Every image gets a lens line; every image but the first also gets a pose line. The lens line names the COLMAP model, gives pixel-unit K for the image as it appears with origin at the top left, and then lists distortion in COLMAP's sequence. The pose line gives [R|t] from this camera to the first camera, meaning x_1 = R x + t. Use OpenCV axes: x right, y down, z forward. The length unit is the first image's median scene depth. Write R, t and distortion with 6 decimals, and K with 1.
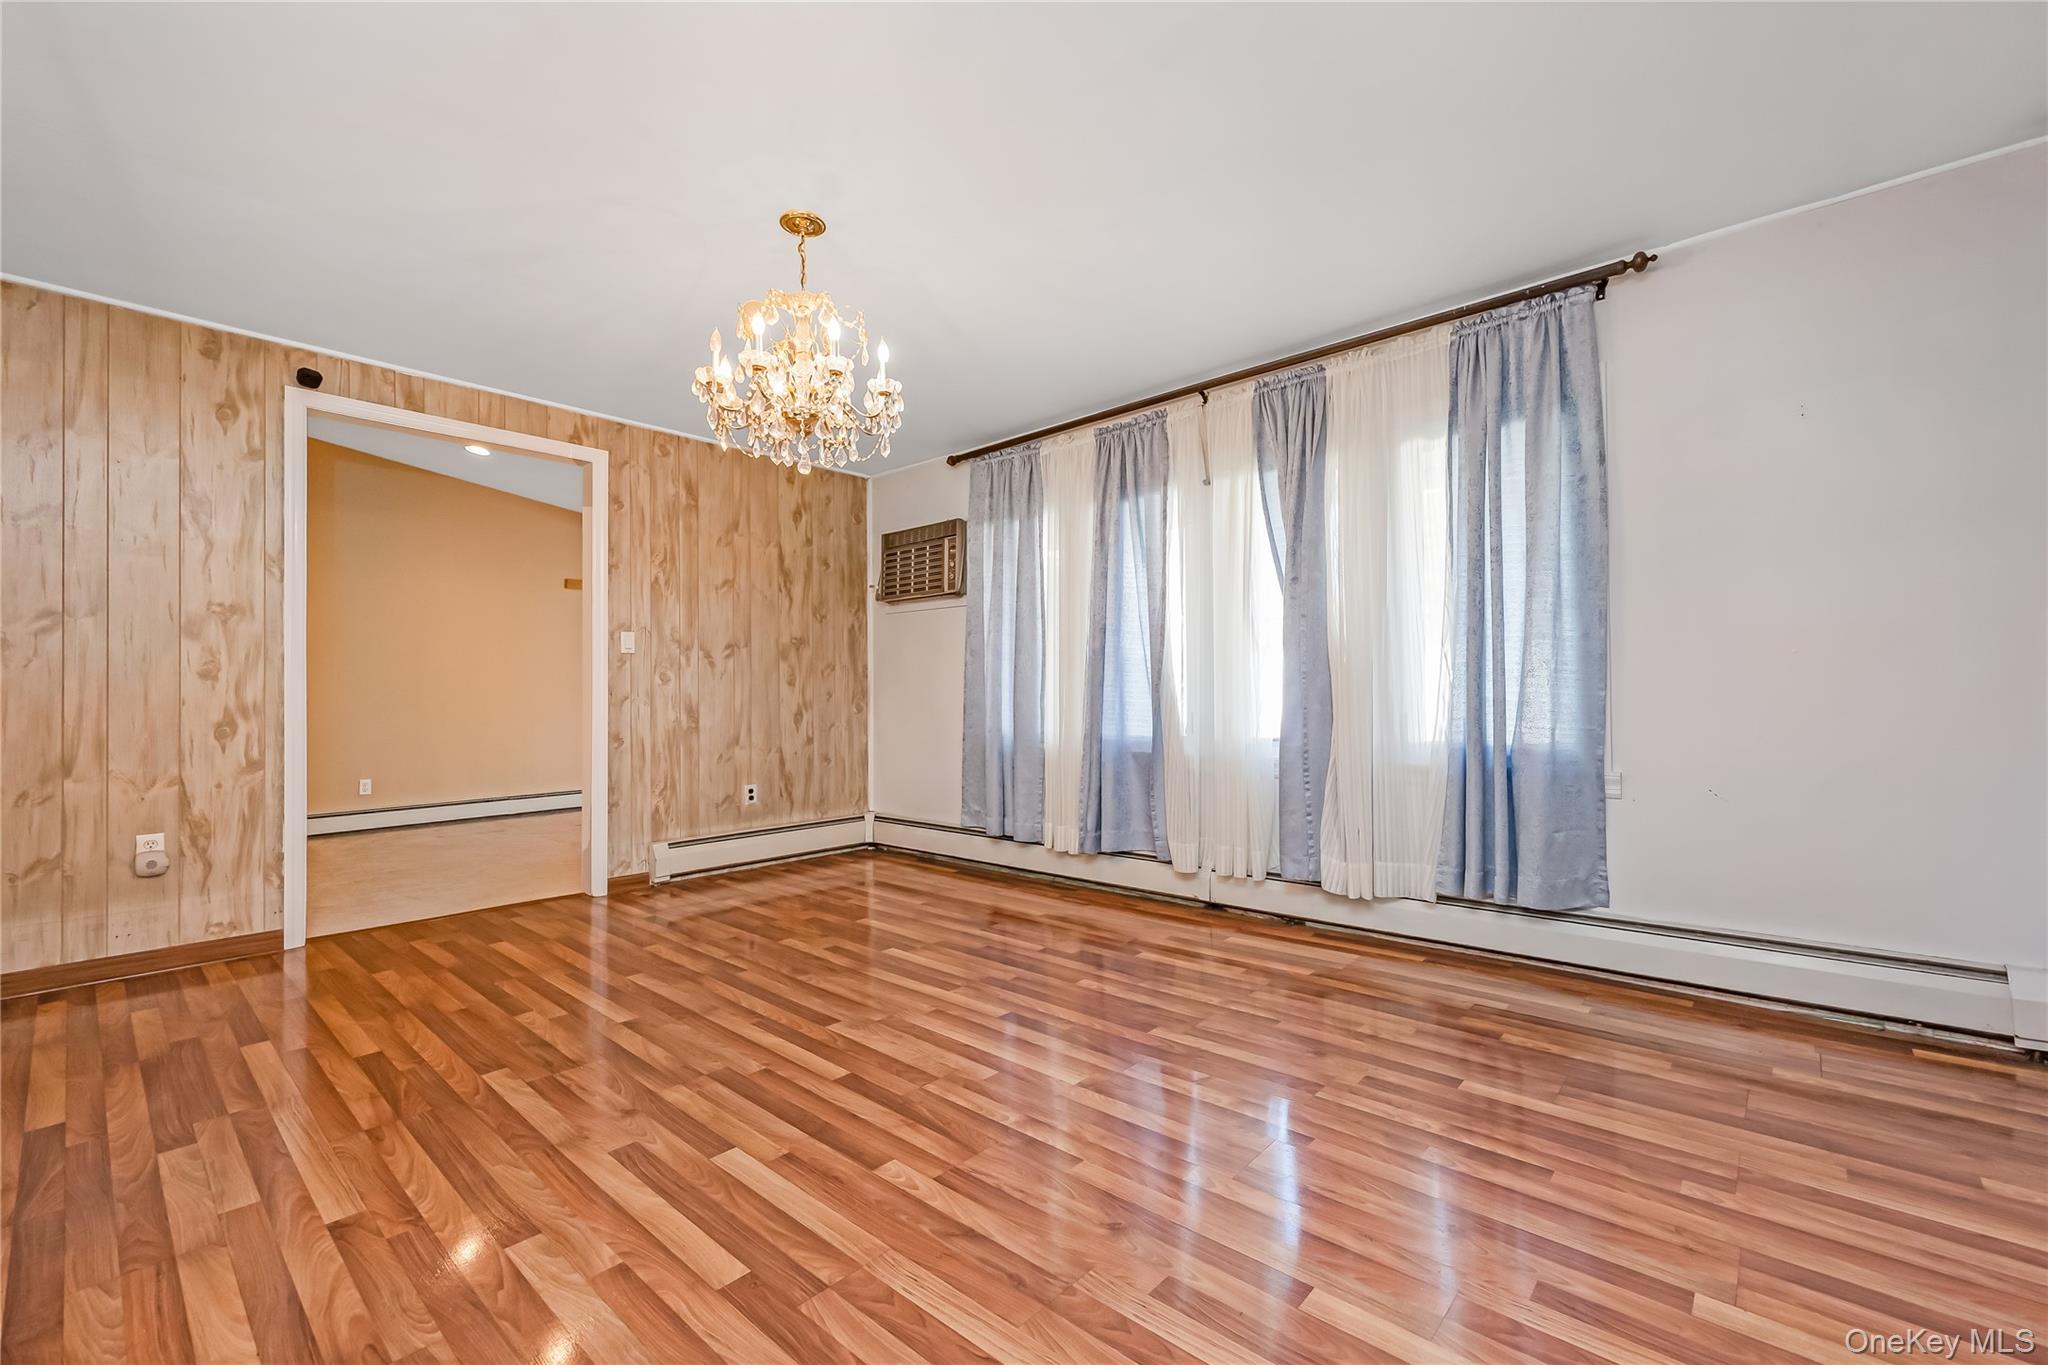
lens RADIAL K [[852.2, 0, 1035.8], [0, 852.2, 686.2], [0, 0, 1]] dist [0.009691, 0.000449]
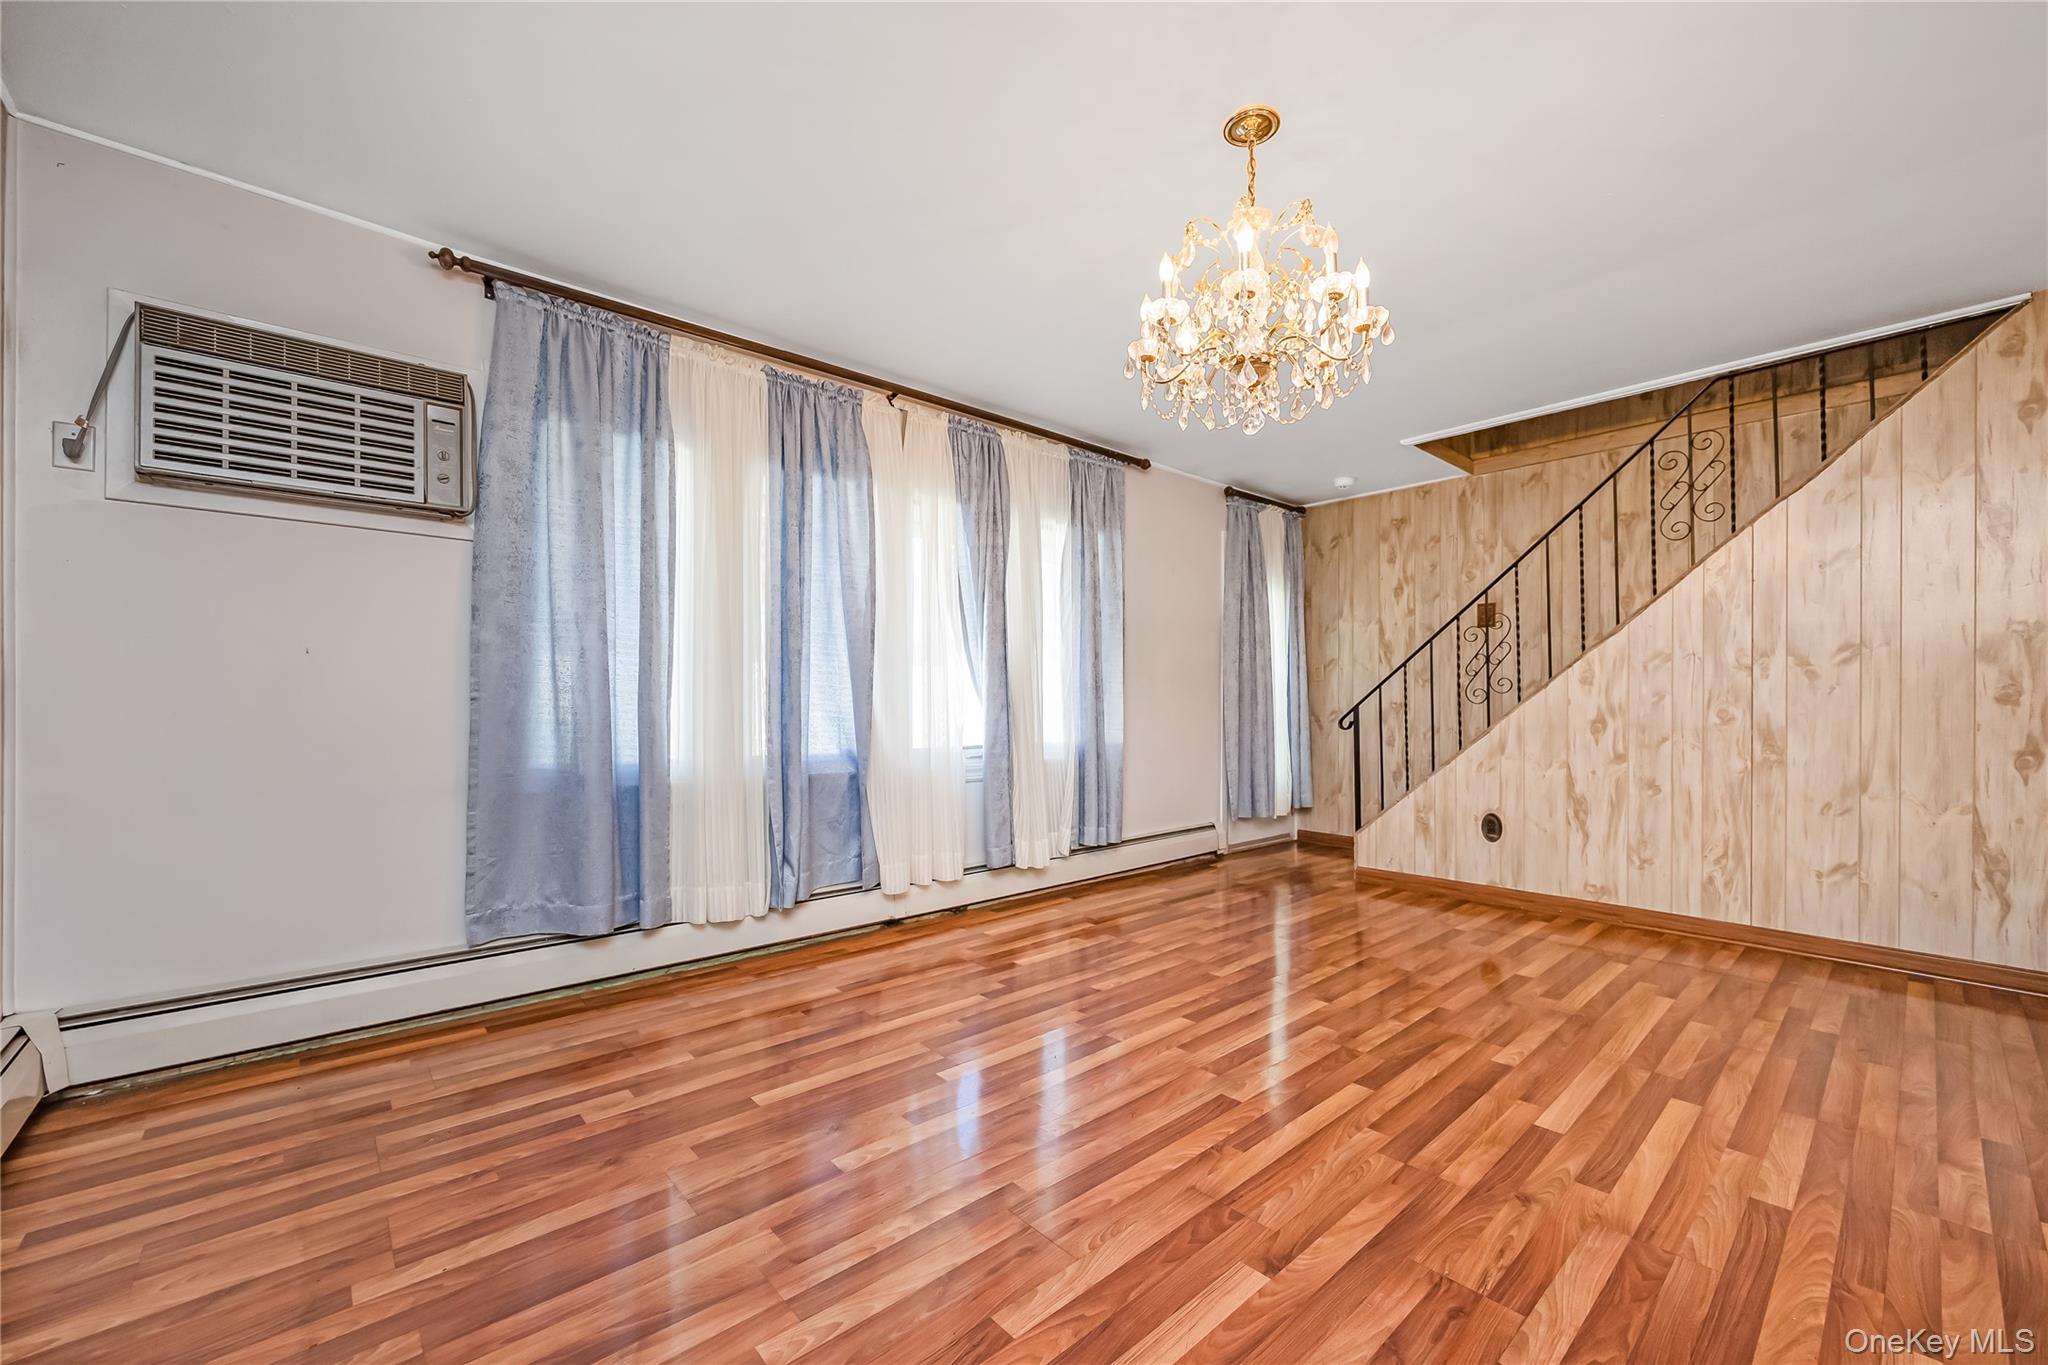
lens RADIAL K [[806.7, 0, 1030.5], [0, 806.7, 715.5], [0, 0, 1]] dist [-0.003896, -0.000362]
pose [[0.117981, -0.005827, 0.992999, -0.770326], [-0.010501, 0.999920, 0.007115, 0.011974], [-0.992960, -0.011267, 0.117911, 0.817063]]
